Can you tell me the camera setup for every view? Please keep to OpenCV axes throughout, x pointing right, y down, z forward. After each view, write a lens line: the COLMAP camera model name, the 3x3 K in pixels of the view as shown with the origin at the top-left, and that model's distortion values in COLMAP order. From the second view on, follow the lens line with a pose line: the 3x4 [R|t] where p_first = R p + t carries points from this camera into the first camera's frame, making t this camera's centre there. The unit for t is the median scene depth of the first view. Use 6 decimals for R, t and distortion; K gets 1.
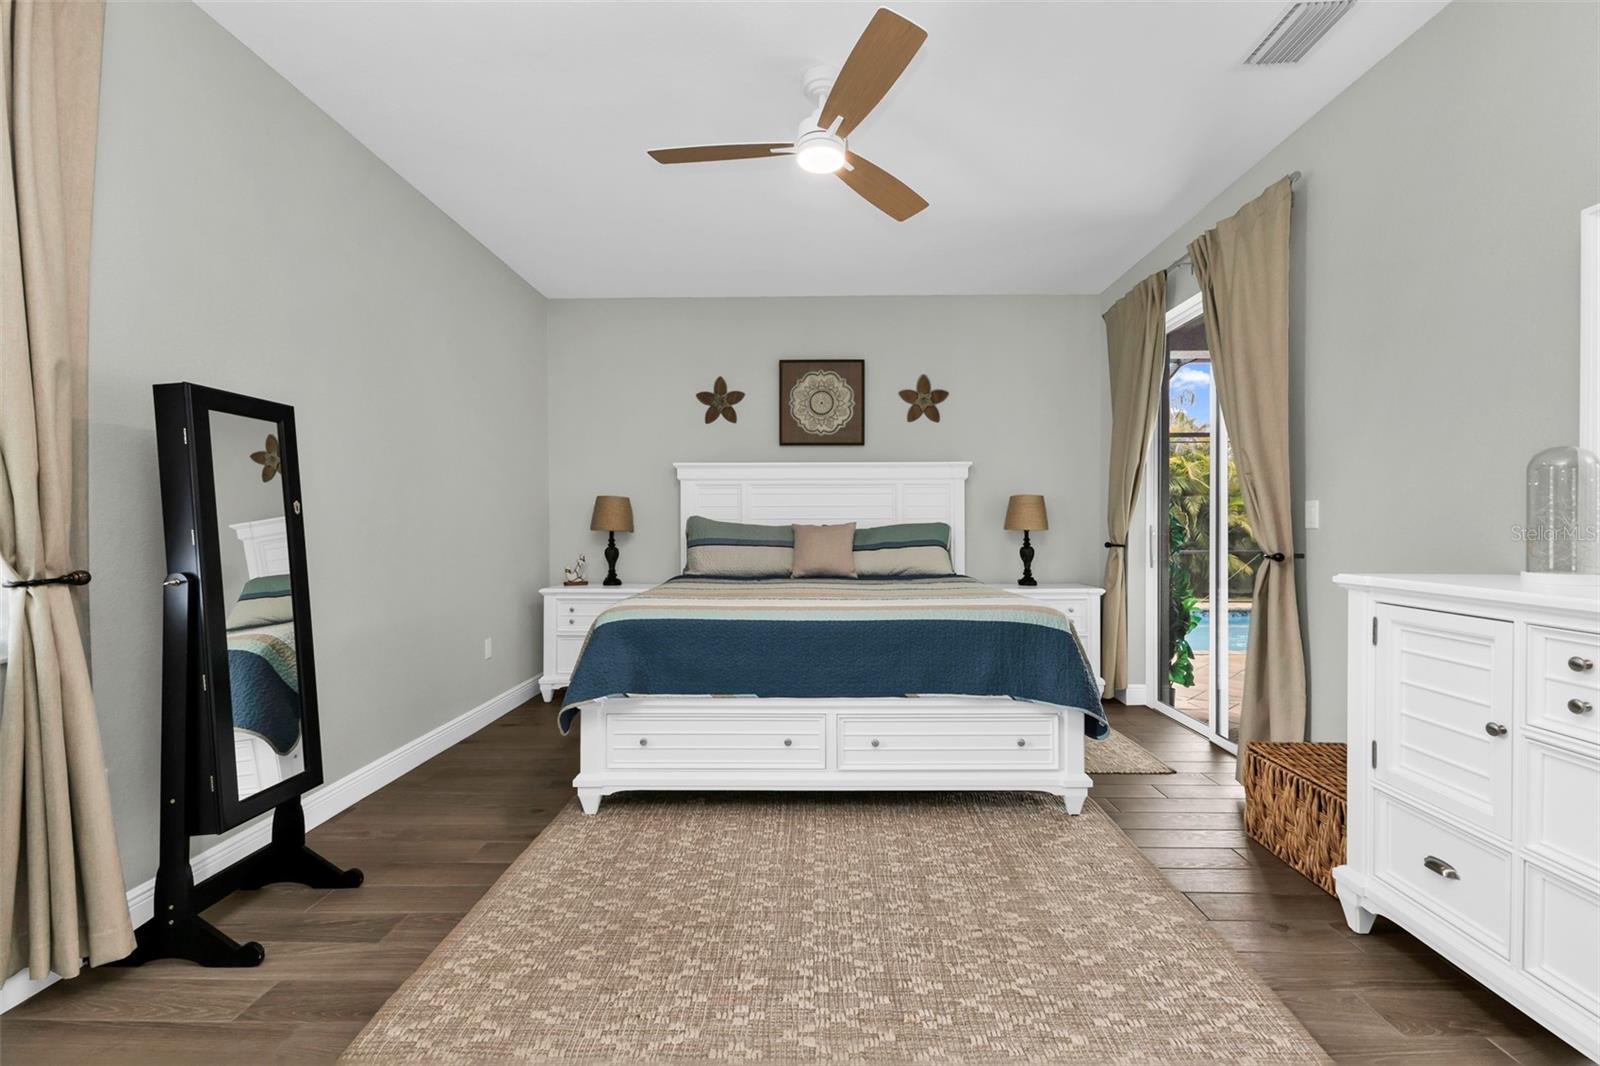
lens RADIAL K [[701.1, 0, 805.6], [0, 701.1, 526.3], [0, 0, 1]] dist [0.011111, -0.000655]
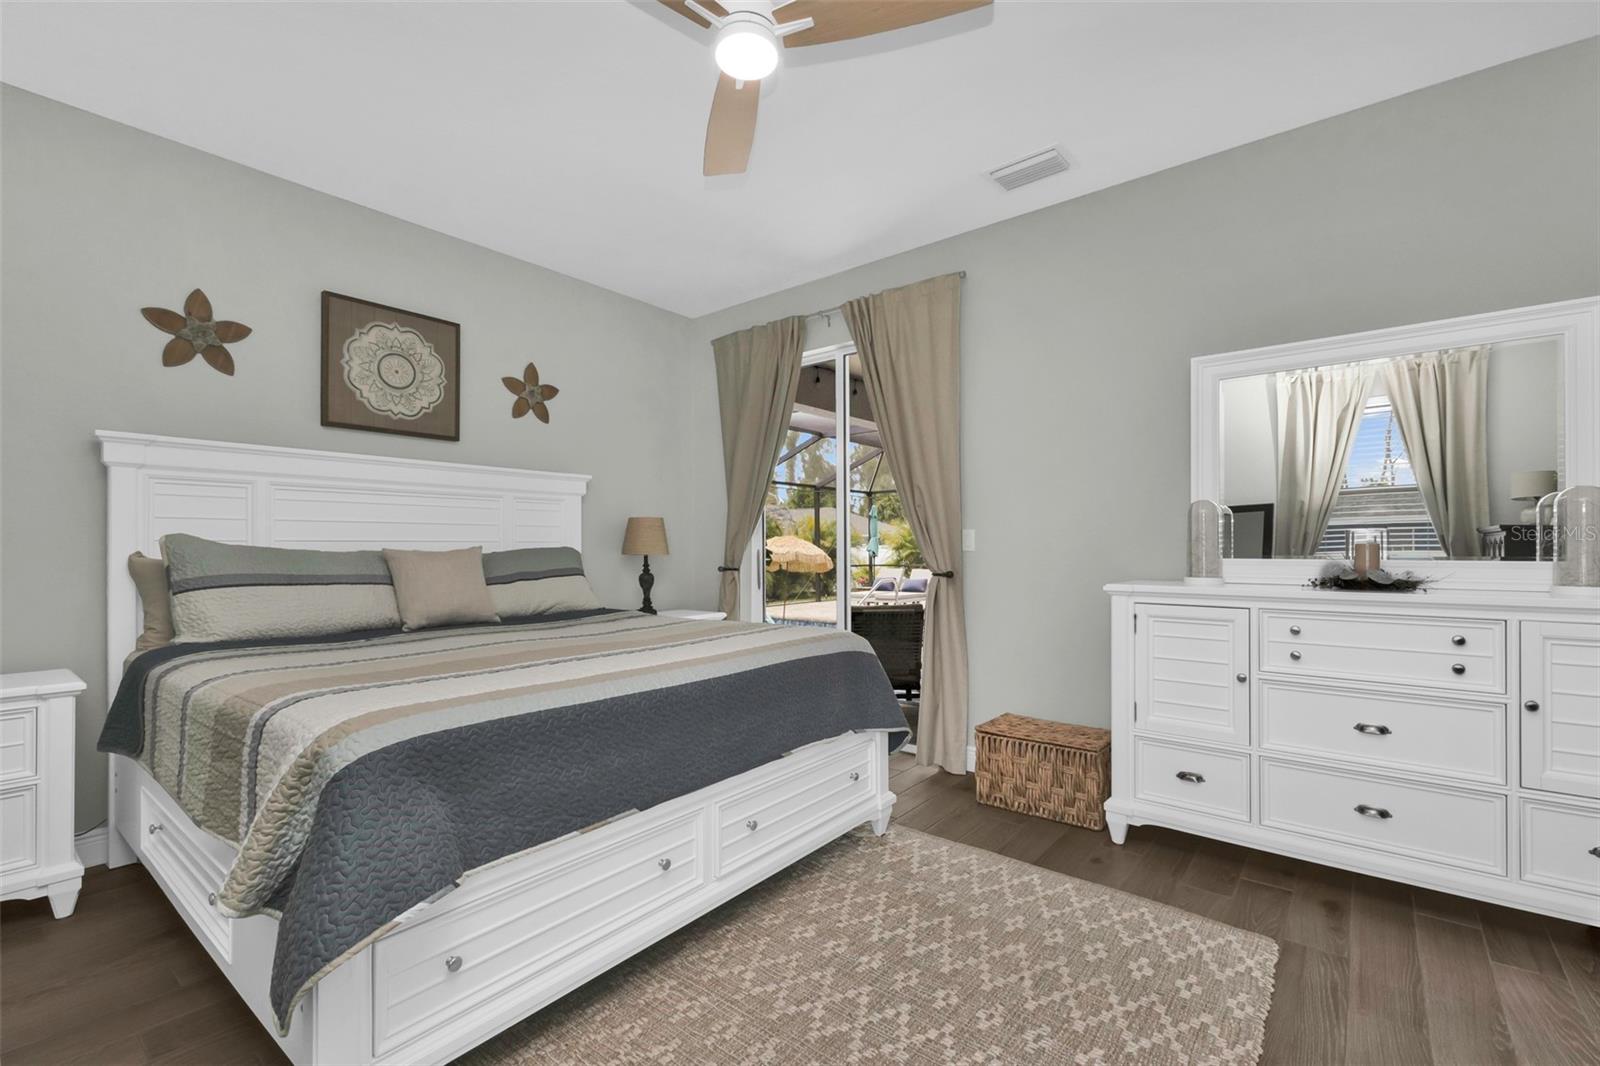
lens RADIAL K [[701.1, 0, 799.3], [0, 701.1, 543.8], [0, 0, 1]] dist [0.011111, -0.000655]
pose [[0.605443, 0.003190, 0.795882, -0.392652], [0.004351, 0.999964, -0.007317, -0.001853], [-0.795877, 0.007892, 0.605407, 0.375986]]
